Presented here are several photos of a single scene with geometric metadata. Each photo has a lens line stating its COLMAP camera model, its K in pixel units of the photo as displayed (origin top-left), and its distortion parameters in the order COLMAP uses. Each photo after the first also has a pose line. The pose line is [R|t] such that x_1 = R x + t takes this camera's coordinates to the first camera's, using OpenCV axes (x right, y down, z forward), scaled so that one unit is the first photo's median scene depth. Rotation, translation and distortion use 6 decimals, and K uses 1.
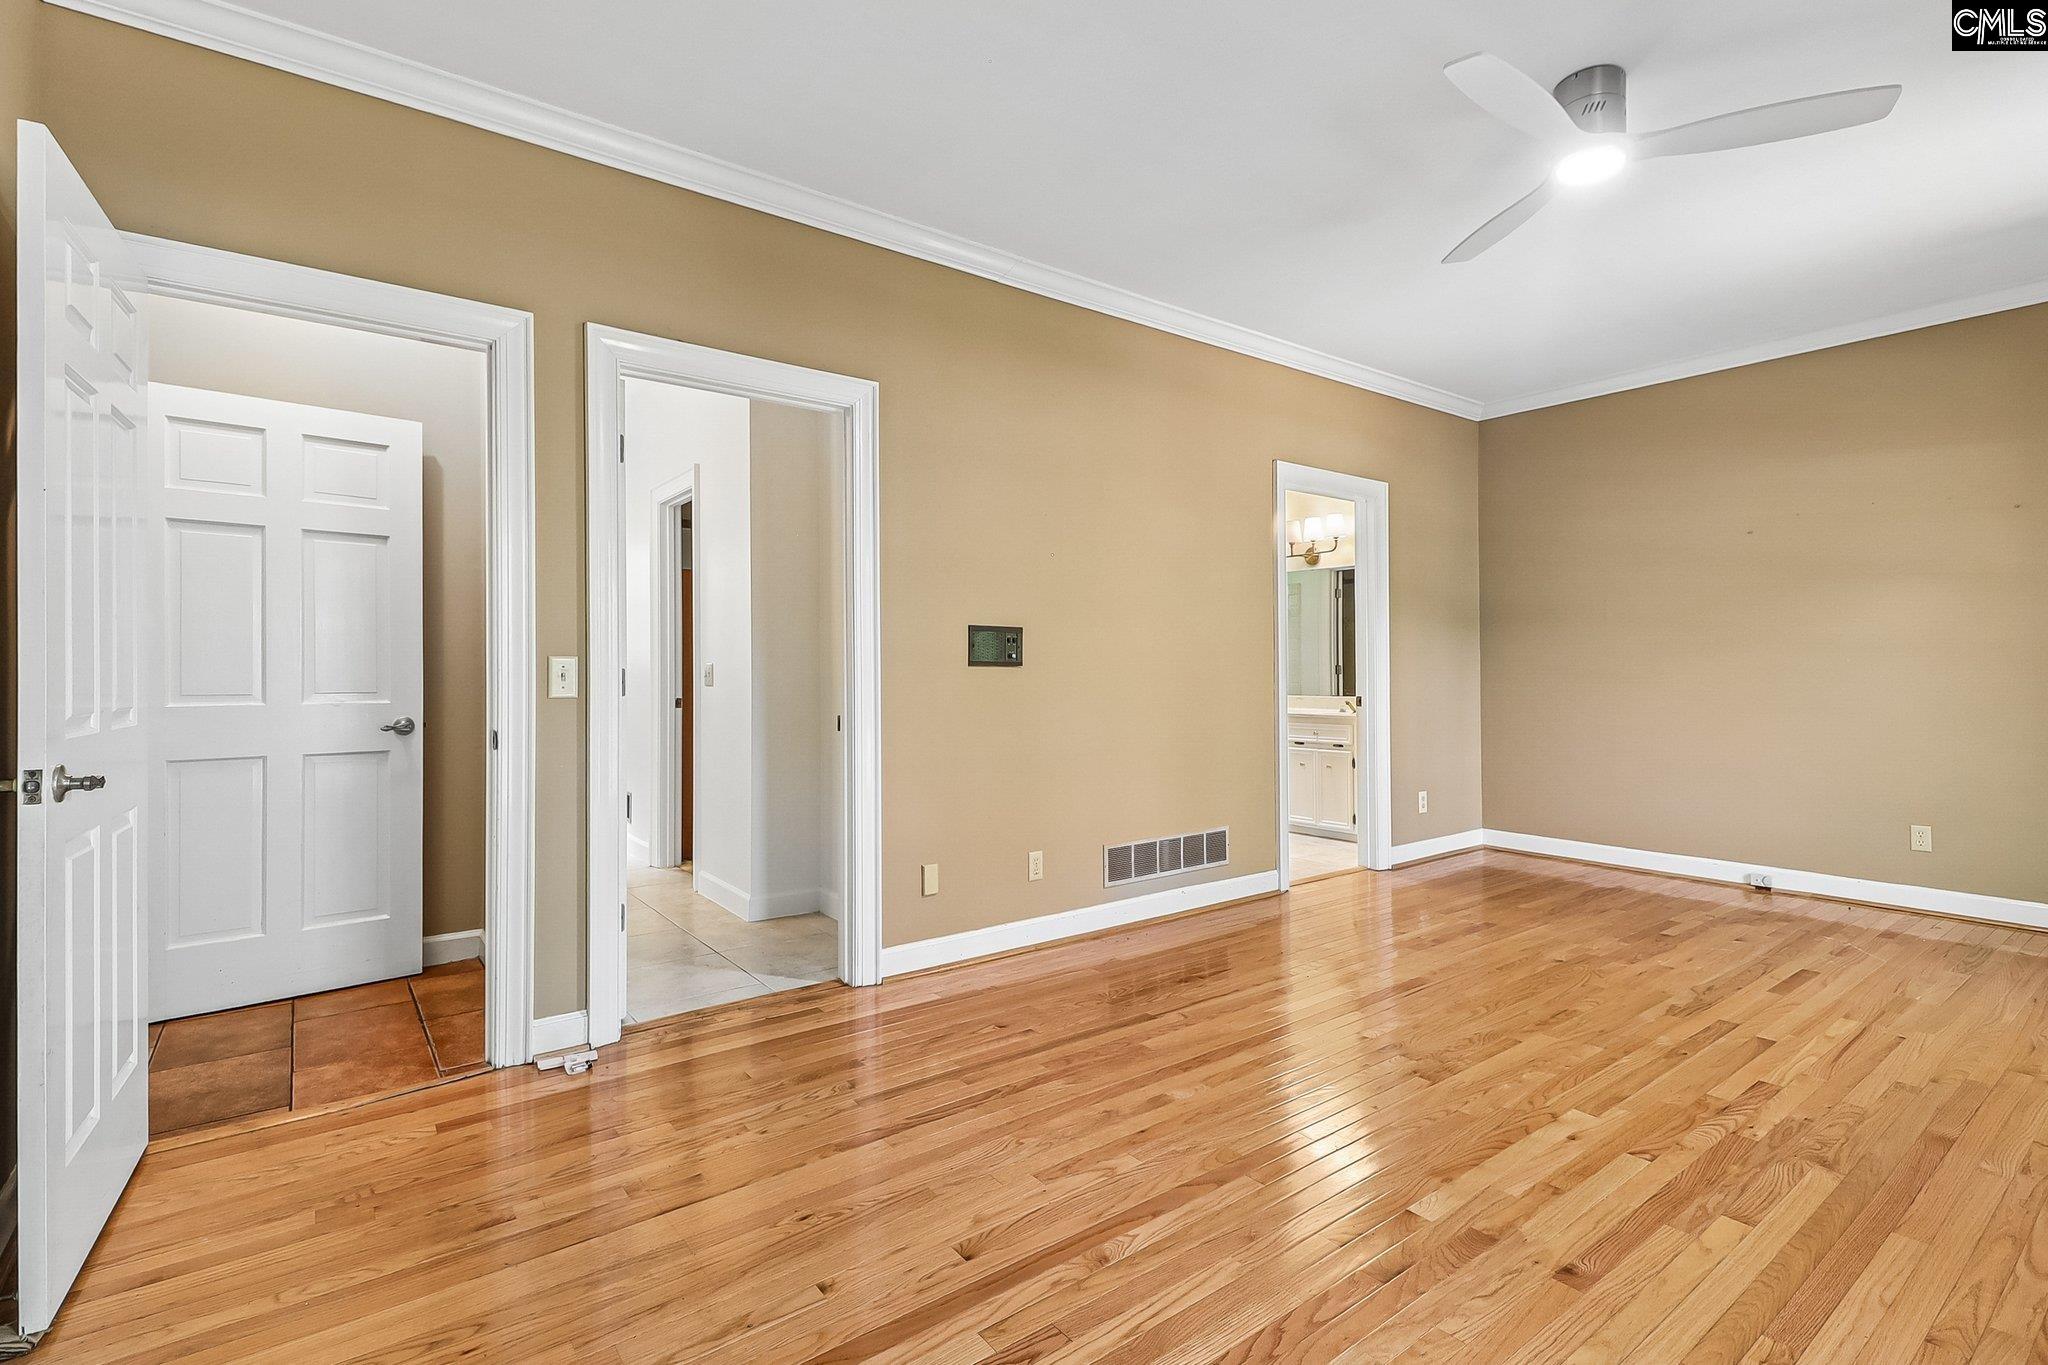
lens RADIAL K [[959.3, 0, 1026.0], [0, 959.3, 673.5], [0, 0, 1]] dist [0.016504, -0.010892]
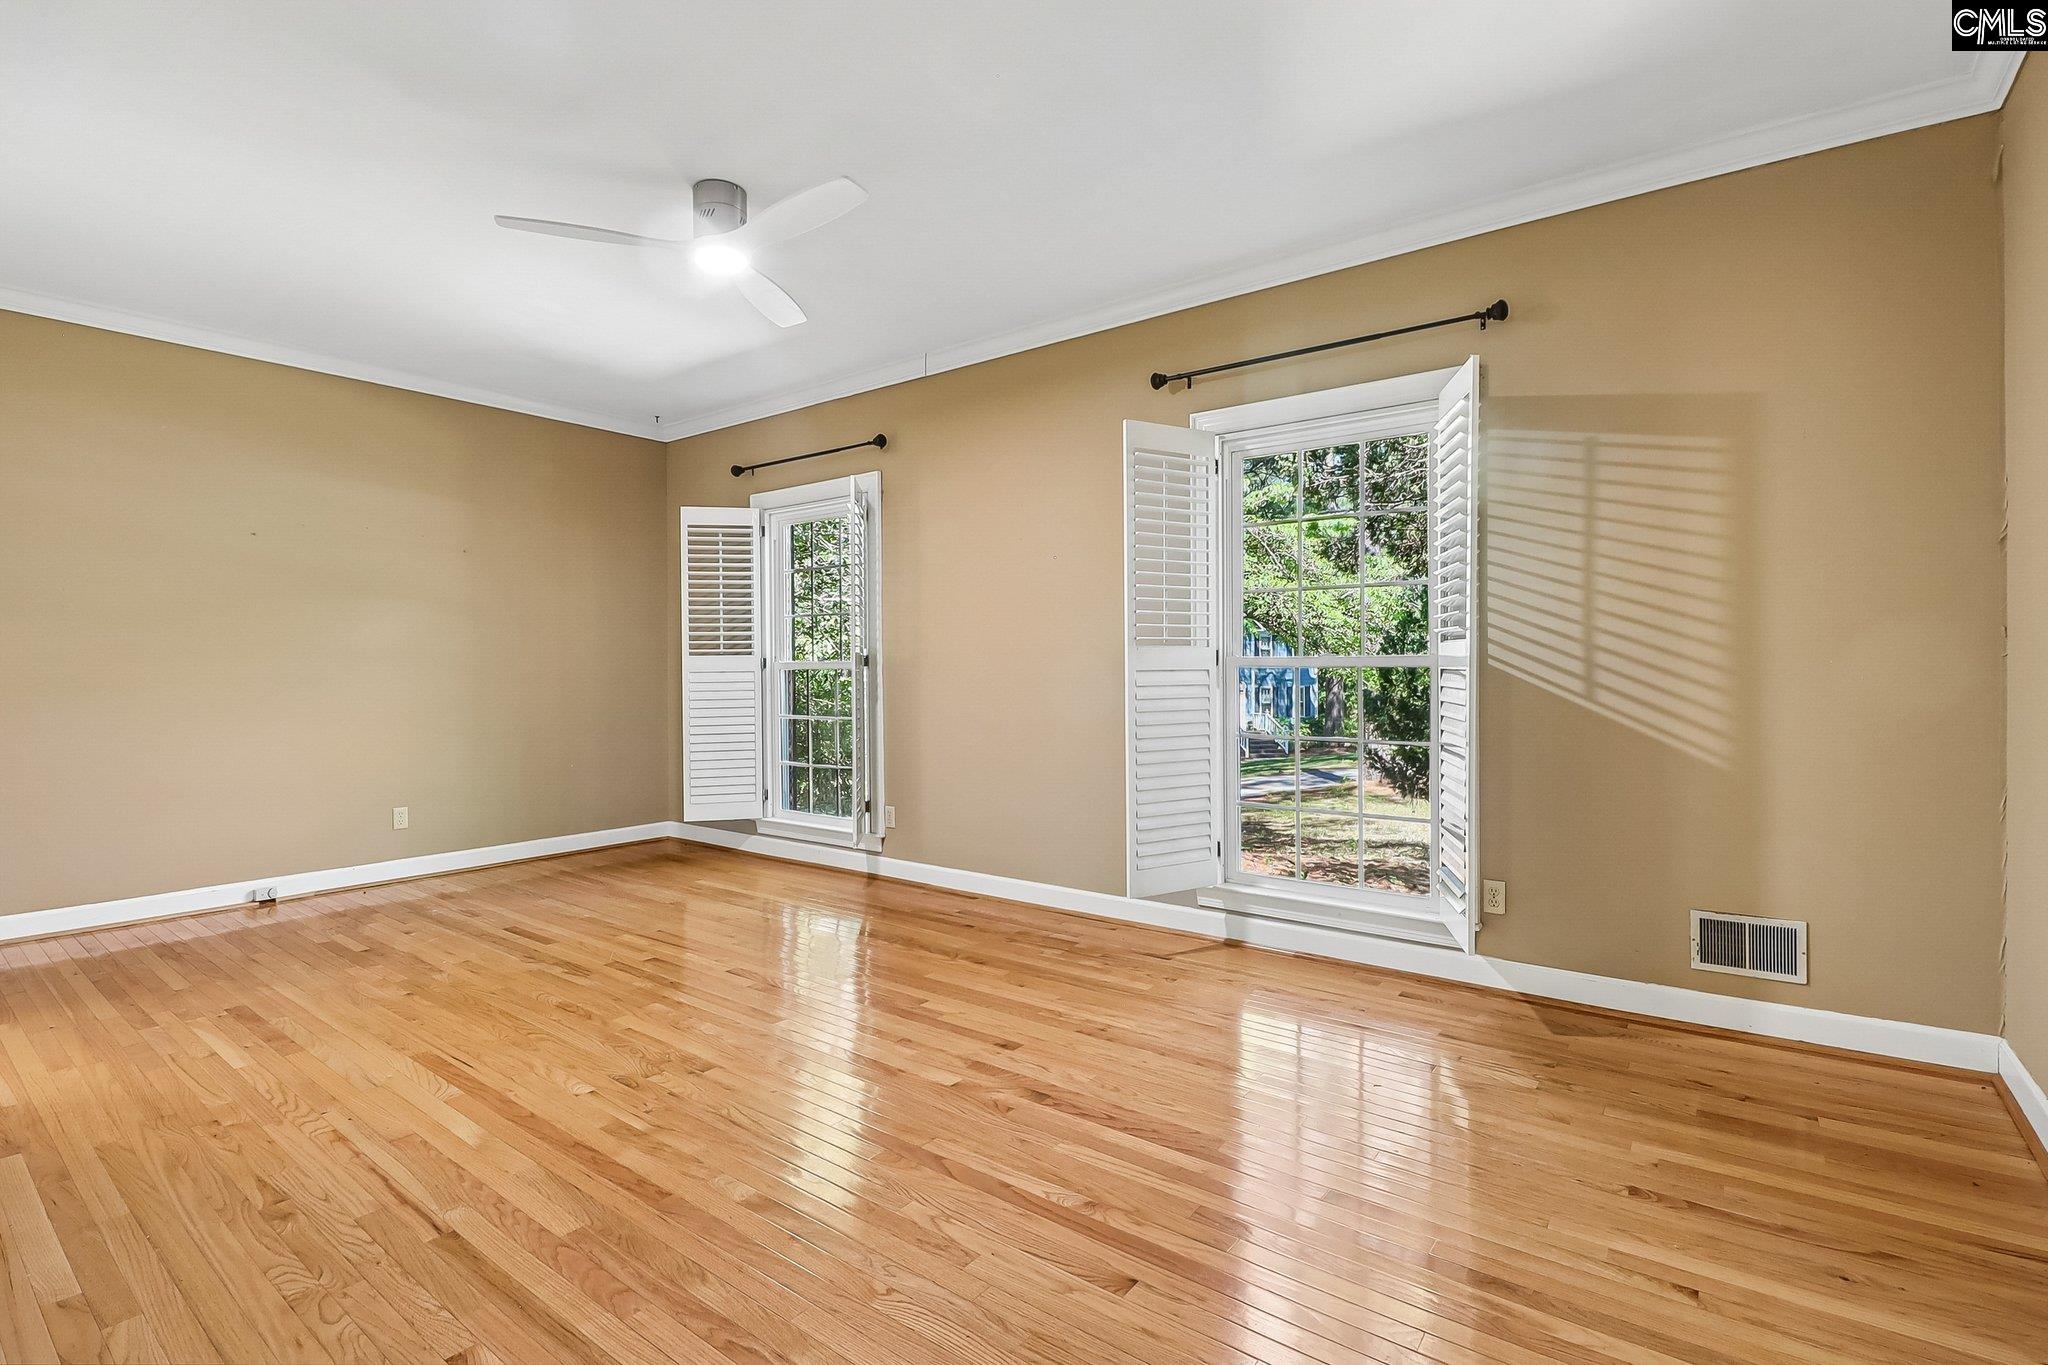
lens RADIAL K [[959.3, 0, 1021.5], [0, 959.3, 677.2], [0, 0, 1]] dist [0.016504, -0.010892]
pose [[-0.268166, -0.003920, 0.963365, -0.512423], [0.009564, 0.999932, 0.006731, -0.001974], [-0.963325, 0.011018, -0.268110, 0.731166]]
